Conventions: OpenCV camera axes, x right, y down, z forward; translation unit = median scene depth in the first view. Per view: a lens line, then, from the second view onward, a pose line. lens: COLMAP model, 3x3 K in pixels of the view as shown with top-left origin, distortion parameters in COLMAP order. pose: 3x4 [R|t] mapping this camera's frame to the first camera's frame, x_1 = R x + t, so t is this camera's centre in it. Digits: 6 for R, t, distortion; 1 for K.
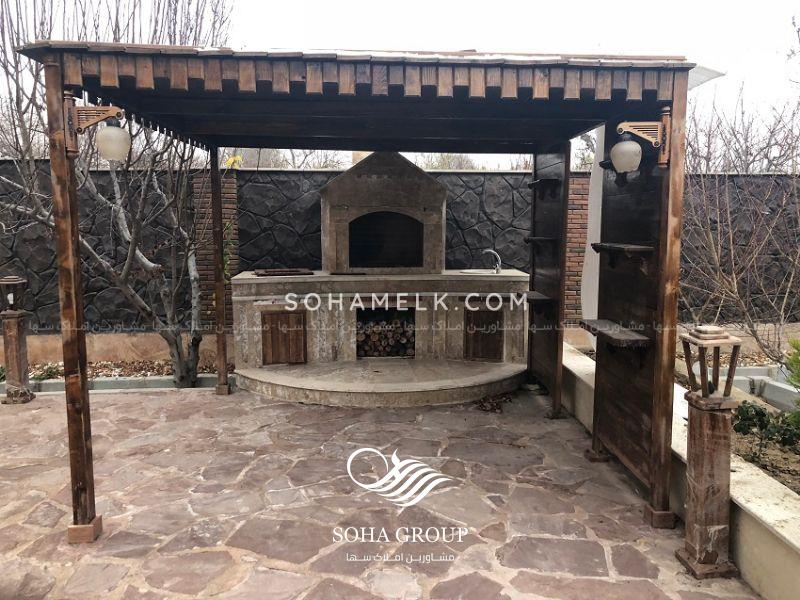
lens RADIAL K [[646.8, 0, 408.4], [0, 646.8, 295.4], [0, 0, 1]] dist [0.031200, -0.026032]
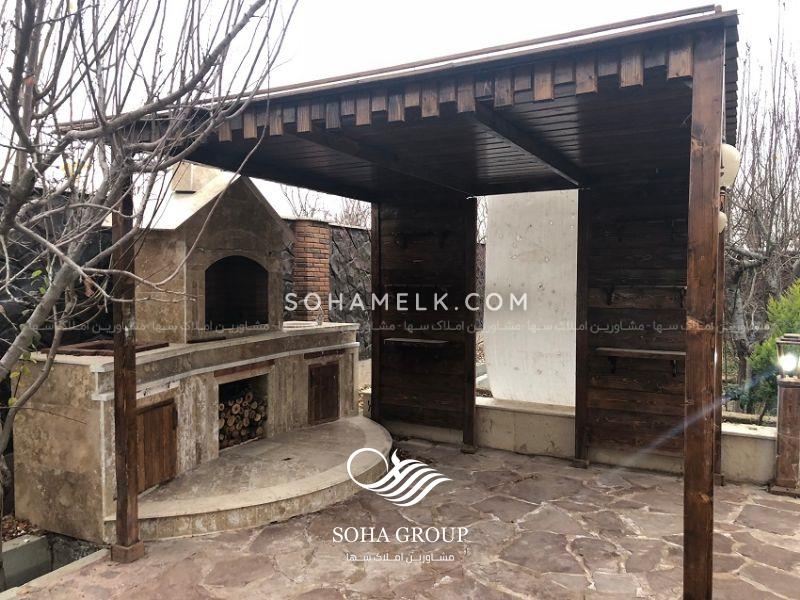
lens RADIAL K [[646.8, 0, 406.4], [0, 646.8, 301.4], [0, 0, 1]] dist [0.031200, -0.026032]
pose [[0.521188, -0.042855, 0.852365, -0.809374], [0.097705, 0.995168, -0.009708, -0.064238], [-0.847831, 0.088340, 0.522857, 0.568160]]
